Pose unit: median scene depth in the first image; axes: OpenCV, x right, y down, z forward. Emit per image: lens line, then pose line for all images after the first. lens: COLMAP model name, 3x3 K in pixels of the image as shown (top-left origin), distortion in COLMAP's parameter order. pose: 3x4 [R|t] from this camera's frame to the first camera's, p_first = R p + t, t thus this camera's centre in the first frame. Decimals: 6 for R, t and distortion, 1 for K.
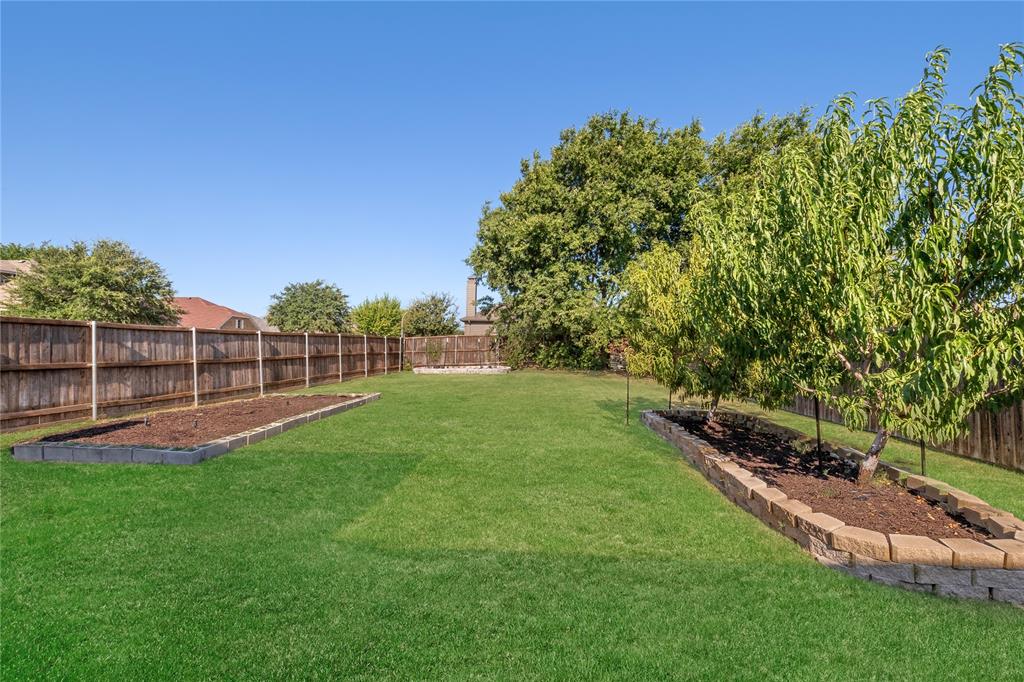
lens RADIAL K [[476.0, 0, 513.2], [0, 476.0, 348.4], [0, 0, 1]] dist [0.002774, -0.000139]
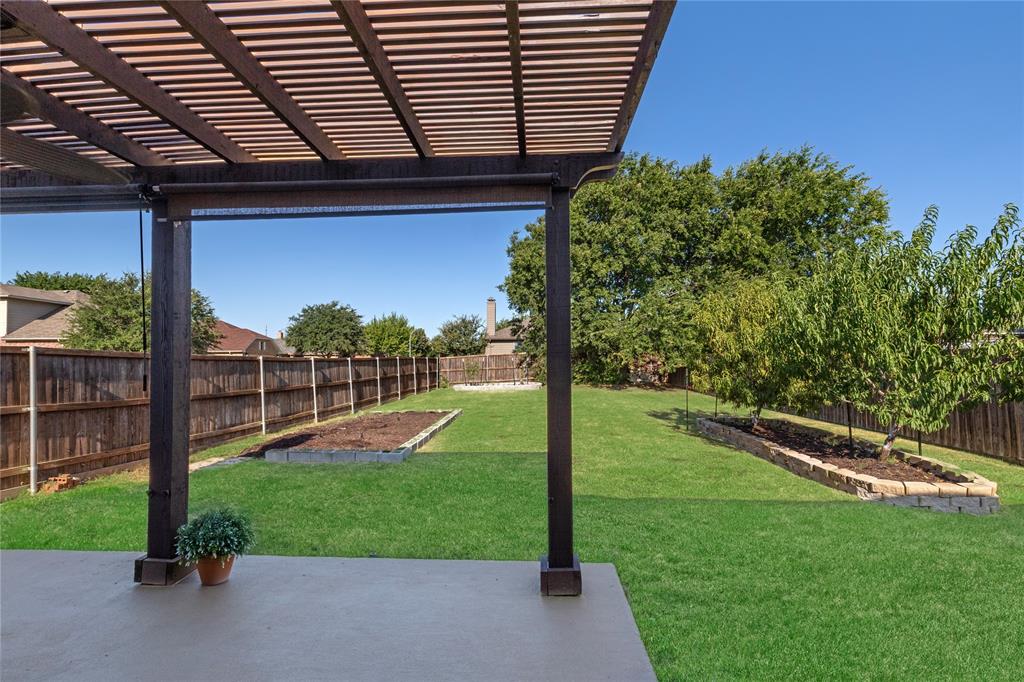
lens RADIAL K [[470.0, 0, 509.5], [0, 470.0, 364.8], [0, 0, 1]] dist [0.001195, -0.000106]
pose [[0.999798, -0.019737, 0.003797, -0.137145], [0.019713, 0.999786, 0.006197, -0.017759], [-0.003918, -0.006121, 0.999974, -0.150428]]
